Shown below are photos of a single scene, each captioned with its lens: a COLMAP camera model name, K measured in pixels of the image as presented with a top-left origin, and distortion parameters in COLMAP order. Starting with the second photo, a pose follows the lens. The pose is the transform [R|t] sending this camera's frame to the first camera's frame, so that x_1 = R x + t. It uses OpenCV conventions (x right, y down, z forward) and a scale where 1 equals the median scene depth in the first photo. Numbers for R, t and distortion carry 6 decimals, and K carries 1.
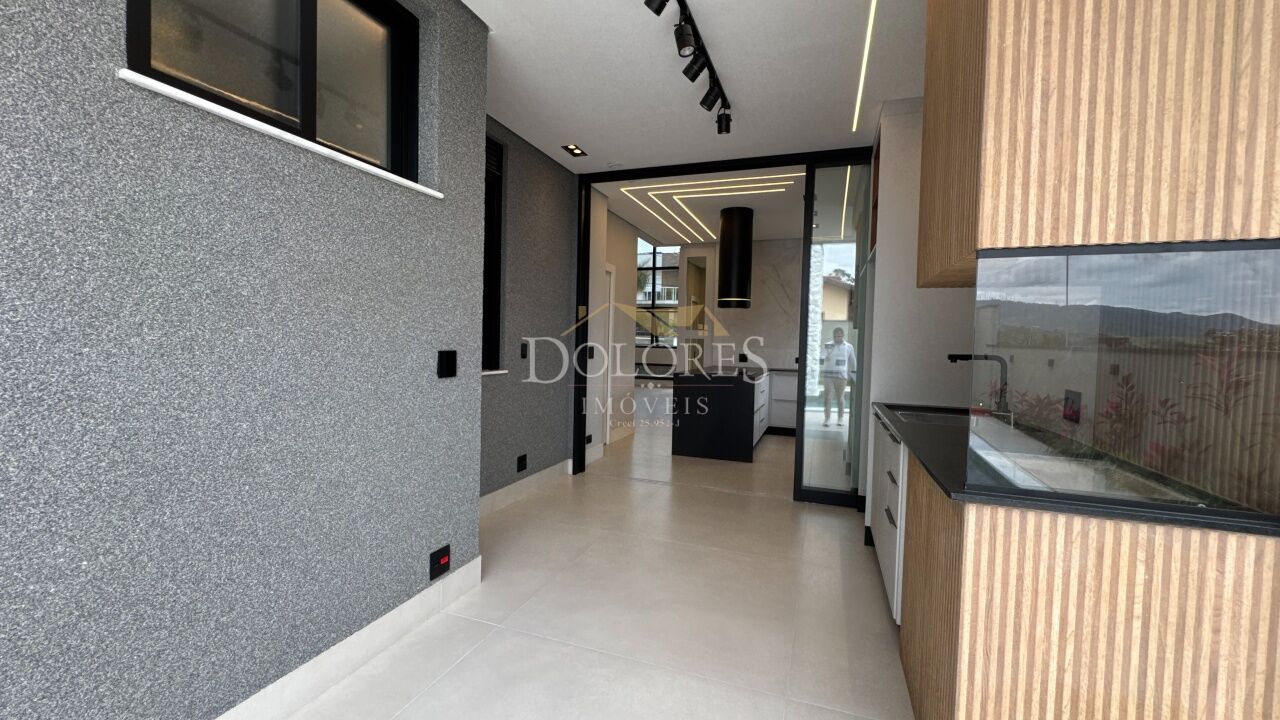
lens RADIAL K [[512.8, 0, 635.5], [0, 512.8, 358.9], [0, 0, 1]] dist [-0.005584, 0.000803]
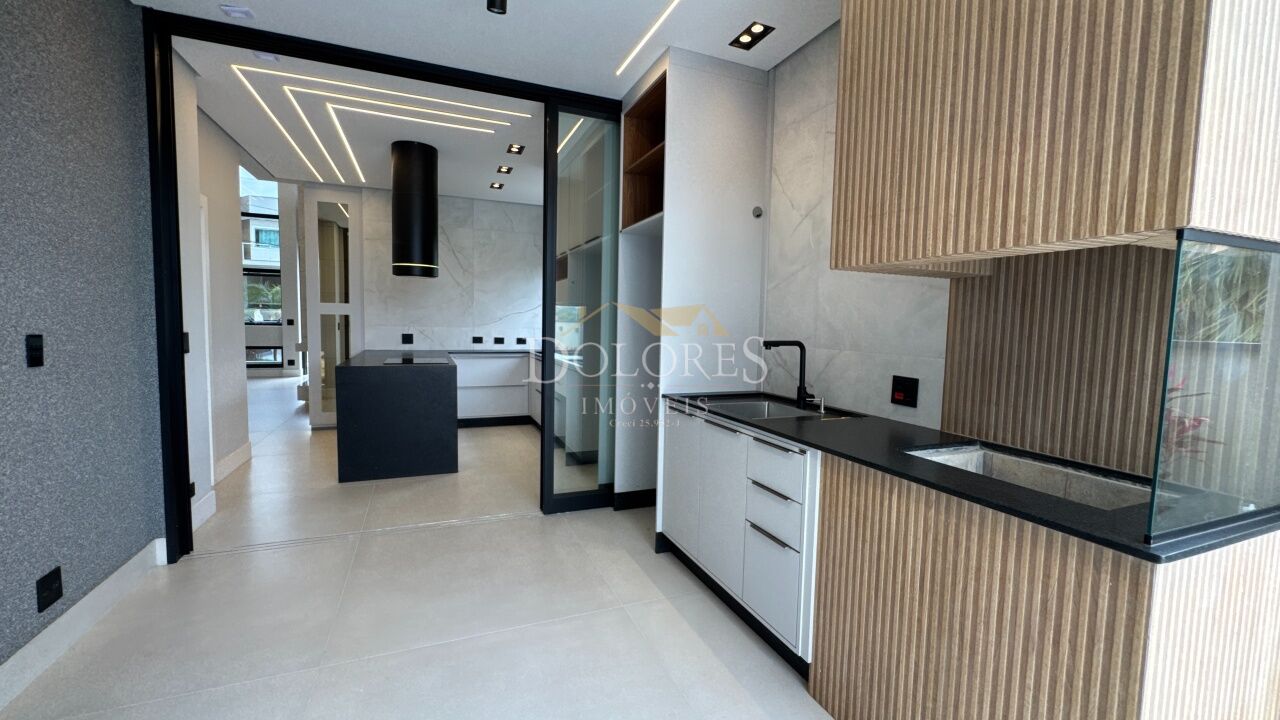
lens RADIAL K [[512.8, 0, 639.6], [0, 512.8, 360.1], [0, 0, 1]] dist [-0.005584, 0.000803]
pose [[0.735128, -0.059606, 0.675303, -0.105279], [0.020242, 0.997613, 0.066020, -0.021678], [-0.677626, -0.034863, 0.734579, 0.245902]]
